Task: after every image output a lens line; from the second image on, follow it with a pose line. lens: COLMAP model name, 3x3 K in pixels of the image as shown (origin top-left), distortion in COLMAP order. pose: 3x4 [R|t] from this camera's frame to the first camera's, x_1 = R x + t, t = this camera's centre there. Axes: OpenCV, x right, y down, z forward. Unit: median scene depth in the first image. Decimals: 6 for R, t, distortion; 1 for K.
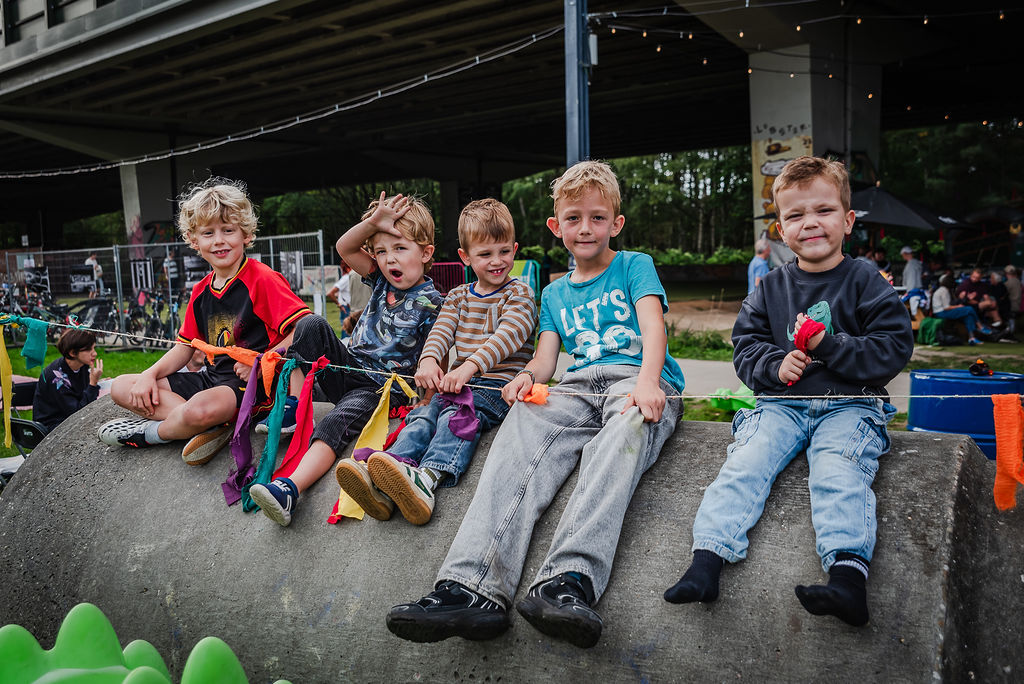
lens RADIAL K [[1030.5, 0, 511.9], [0, 1030.5, 343.7], [0, 0, 1]] dist [-0.005862, 0.000000]
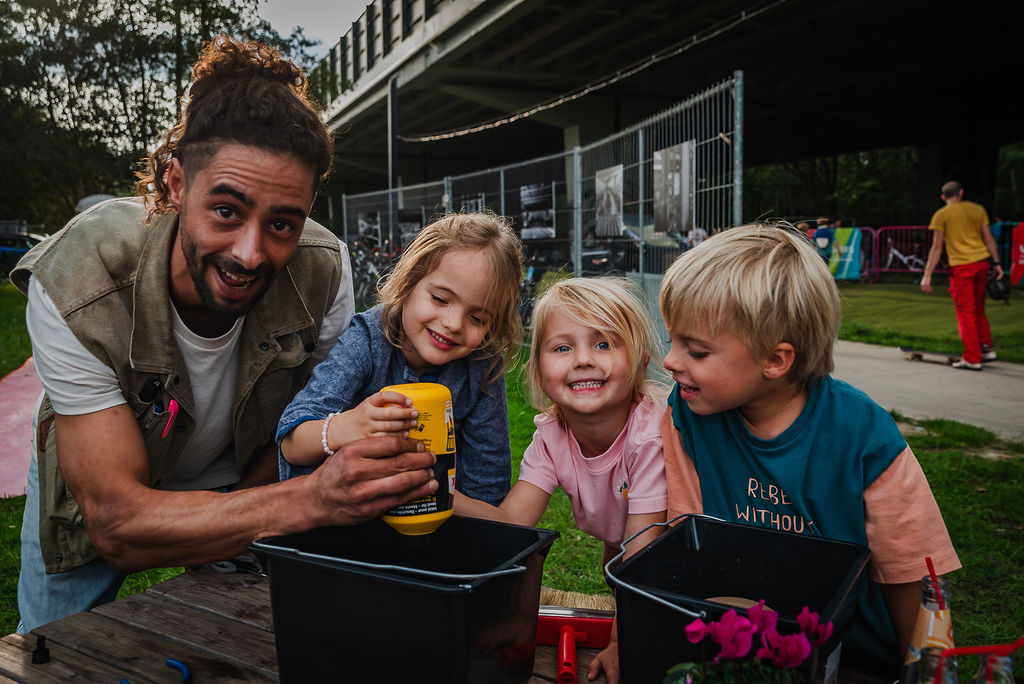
lens RADIAL K [[938.1, 0, 511.2], [0, 938.1, 342.5], [0, 0, 1]] dist [0.005044, 0.000000]
pose [[0.897844, 0.065596, -0.435401, -0.056479], [-0.054924, 0.997802, 0.037066, -0.009906], [0.436875, -0.009365, 0.899473, 0.354628]]
